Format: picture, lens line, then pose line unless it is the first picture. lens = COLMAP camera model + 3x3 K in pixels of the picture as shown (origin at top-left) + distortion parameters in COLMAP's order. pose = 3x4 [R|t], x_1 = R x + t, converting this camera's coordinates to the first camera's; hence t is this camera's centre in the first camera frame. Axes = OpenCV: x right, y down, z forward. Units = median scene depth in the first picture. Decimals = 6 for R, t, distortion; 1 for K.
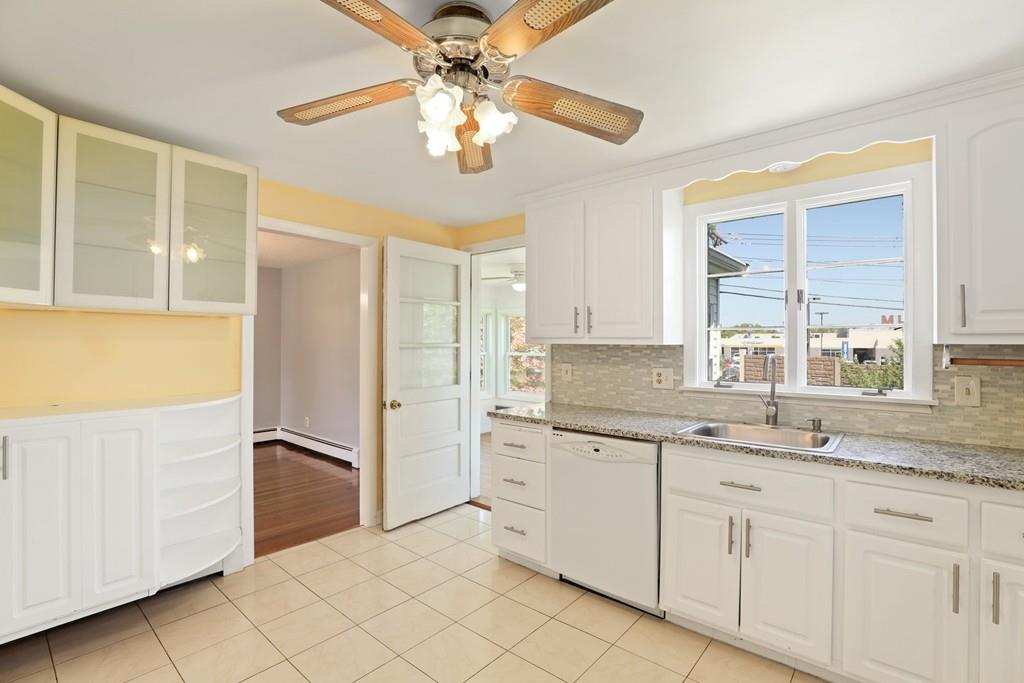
lens RADIAL K [[469.0, 0, 516.0], [0, 469.0, 341.1], [0, 0, 1]] dist [-0.025286, 0.001197]
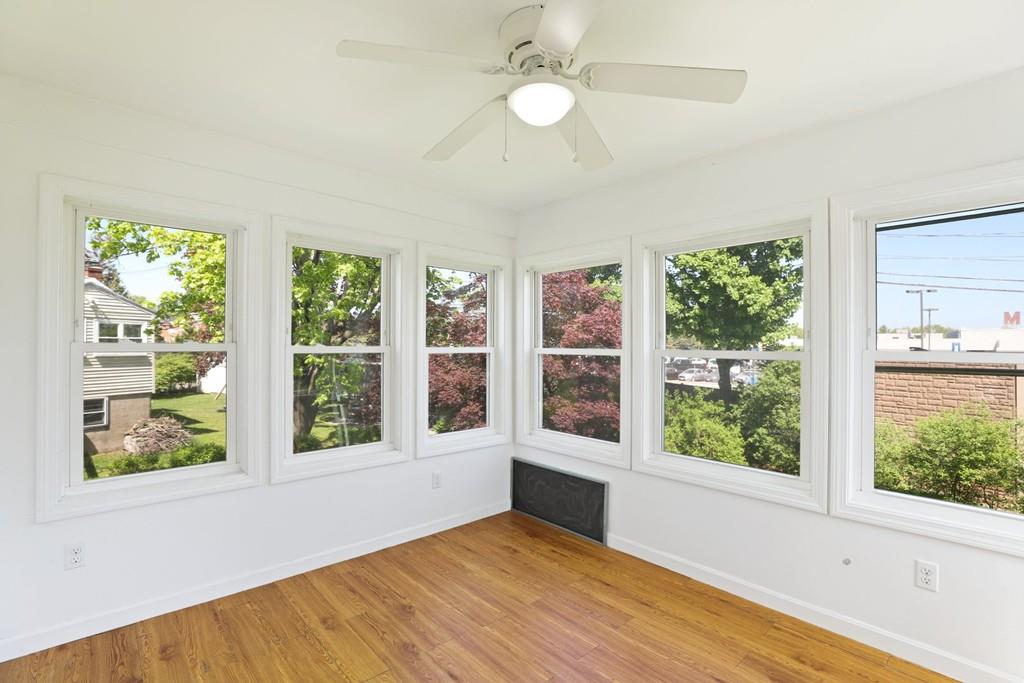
lens RADIAL K [[469.0, 0, 516.0], [0, 469.0, 341.1], [0, 0, 1]] dist [-0.025286, 0.001197]
pose [[0.991974, -0.000749, -0.126437, 0.018707], [0.000226, 0.999991, -0.004154, 0.016393], [0.126439, 0.004093, 0.991966, 0.465897]]
